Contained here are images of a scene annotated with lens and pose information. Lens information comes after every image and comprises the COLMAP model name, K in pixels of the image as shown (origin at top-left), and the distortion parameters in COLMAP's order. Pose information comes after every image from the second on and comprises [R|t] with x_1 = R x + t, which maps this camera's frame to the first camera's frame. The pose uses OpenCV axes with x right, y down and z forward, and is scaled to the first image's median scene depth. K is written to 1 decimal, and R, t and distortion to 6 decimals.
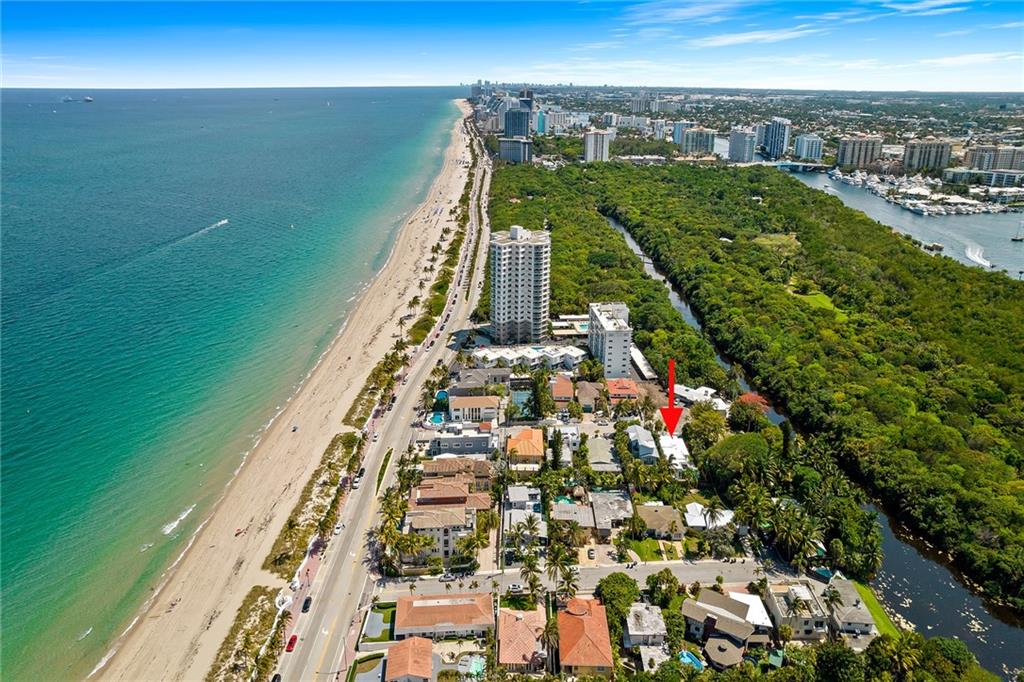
lens RADIAL K [[646.2, 0, 512.0], [0, 646.2, 341.0], [0, 0, 1]] dist [-0.038811, 0.004294]
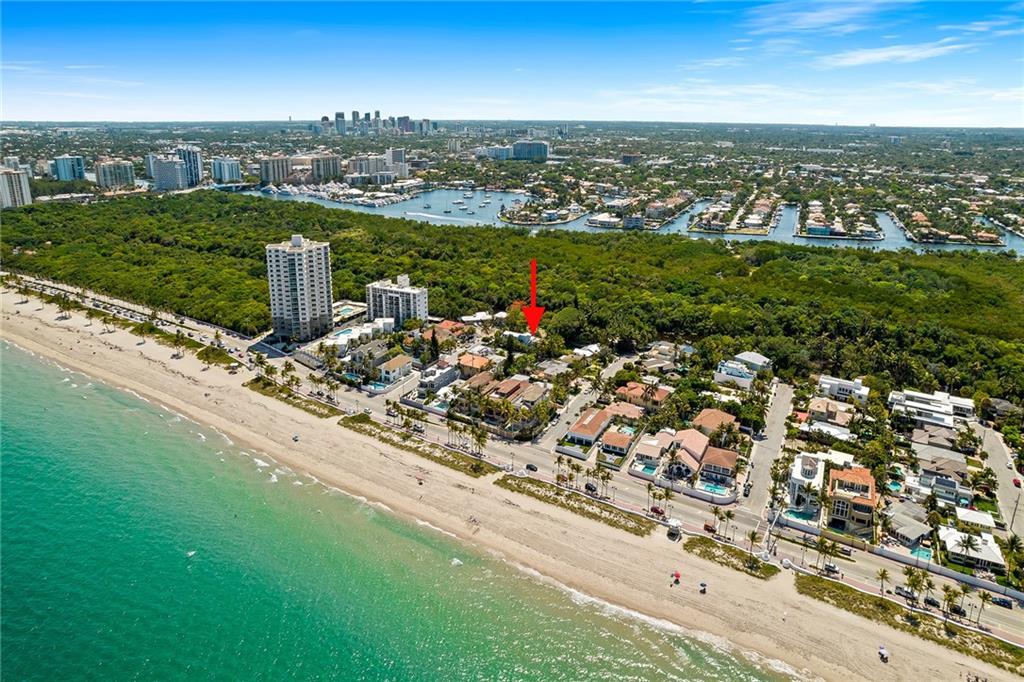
lens RADIAL K [[646.2, 0, 512.0], [0, 646.2, 341.0], [0, 0, 1]] dist [-0.038811, 0.004294]
pose [[0.519237, -0.281258, 0.807024, -0.465164], [0.315839, 0.940596, 0.124600, -0.014166], [-0.794128, 0.190192, 0.577224, 0.051922]]
